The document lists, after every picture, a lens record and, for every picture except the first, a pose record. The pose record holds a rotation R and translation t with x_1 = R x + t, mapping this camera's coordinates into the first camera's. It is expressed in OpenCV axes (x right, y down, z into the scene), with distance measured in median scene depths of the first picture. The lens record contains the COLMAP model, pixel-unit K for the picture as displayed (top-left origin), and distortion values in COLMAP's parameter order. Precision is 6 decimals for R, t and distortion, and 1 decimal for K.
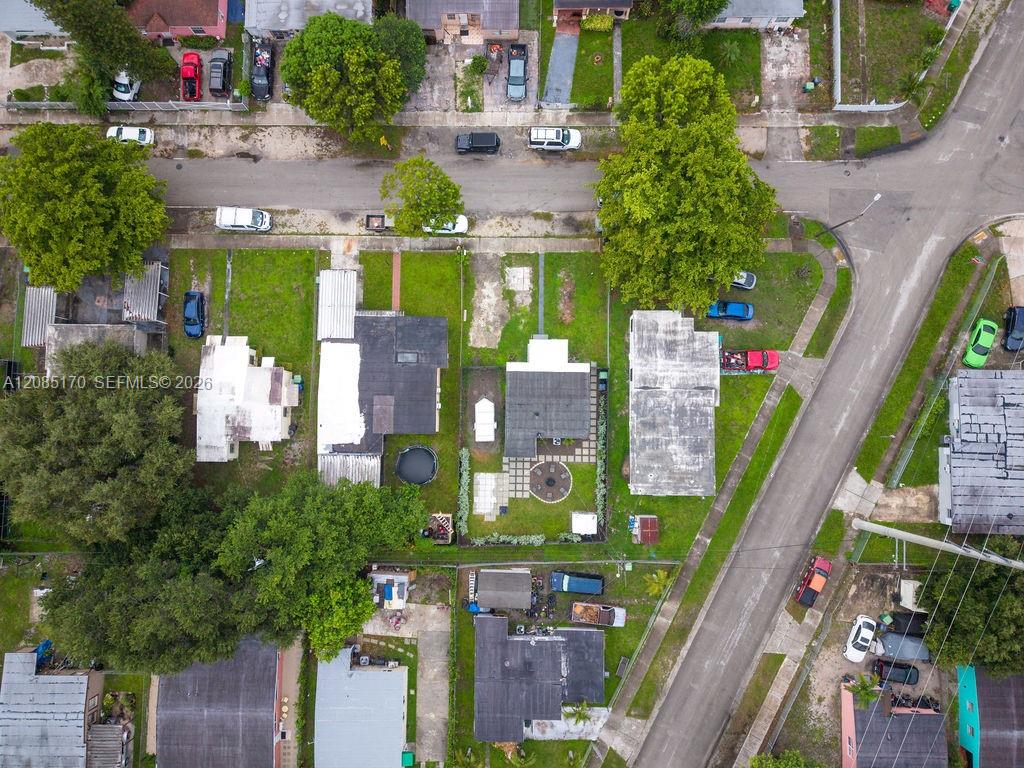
lens RADIAL K [[671.0, 0, 512.0], [0, 671.0, 384.0], [0, 0, 1]] dist [0.088515, -0.120497]
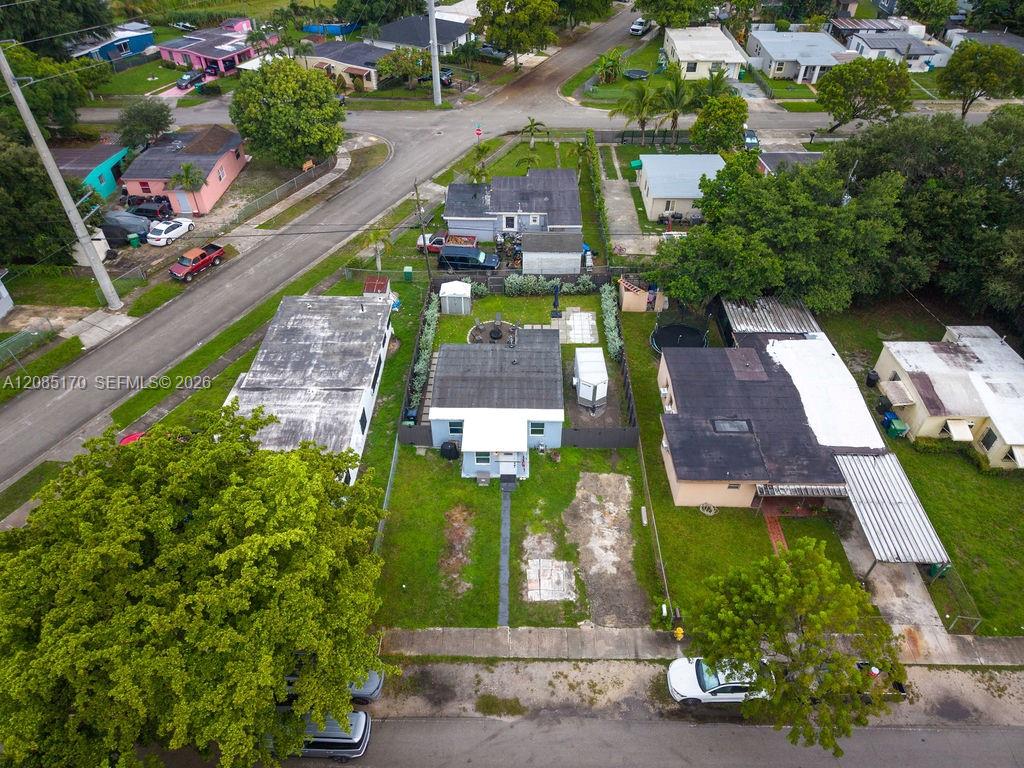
lens RADIAL K [[687.1, 0, 511.4], [0, 687.1, 380.2], [0, 0, 1]] dist [0.043174, -0.047207]
pose [[-0.999860, 0.010609, 0.012927, 0.030977], [0.003945, -0.601560, 0.798818, -0.496057], [0.016251, 0.798757, 0.601435, 0.580783]]
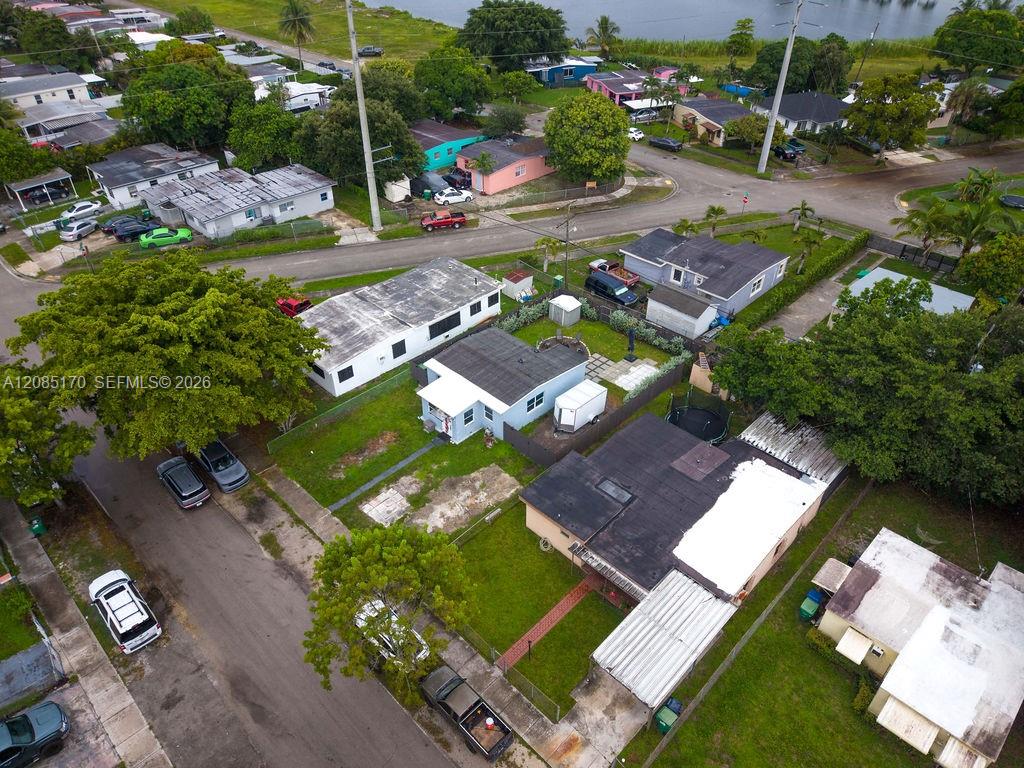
lens RADIAL K [[681.2, 0, 512.0], [0, 681.2, 384.0], [0, 0, 1]] dist [0.064515, -0.092522]
pose [[-0.721459, -0.405838, 0.561064, -0.381457], [0.691319, -0.375714, 0.617185, -0.428465], [-0.039678, 0.833148, 0.551626, 0.579579]]
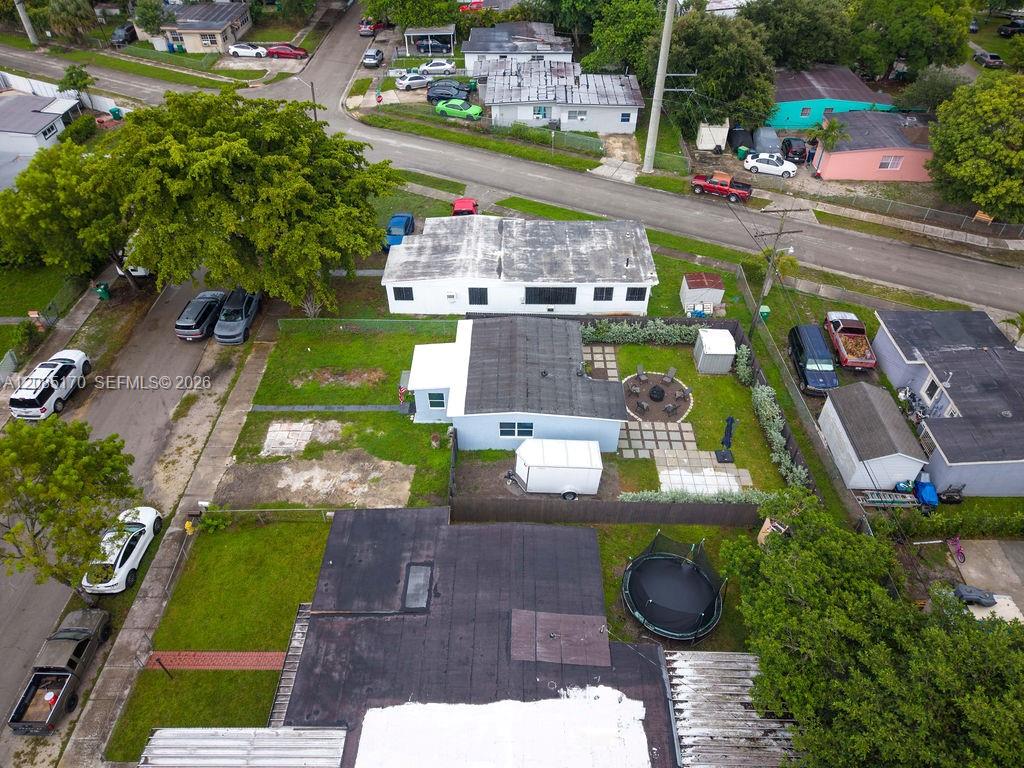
lens RADIAL K [[687.1, 0, 511.4], [0, 687.1, 380.2], [0, 0, 1]] dist [0.043174, -0.047207]
pose [[-0.001633, -0.654869, 0.755740, -0.384209], [0.997247, 0.054962, 0.049782, -0.010086], [-0.074138, 0.753741, 0.652977, 0.611371]]
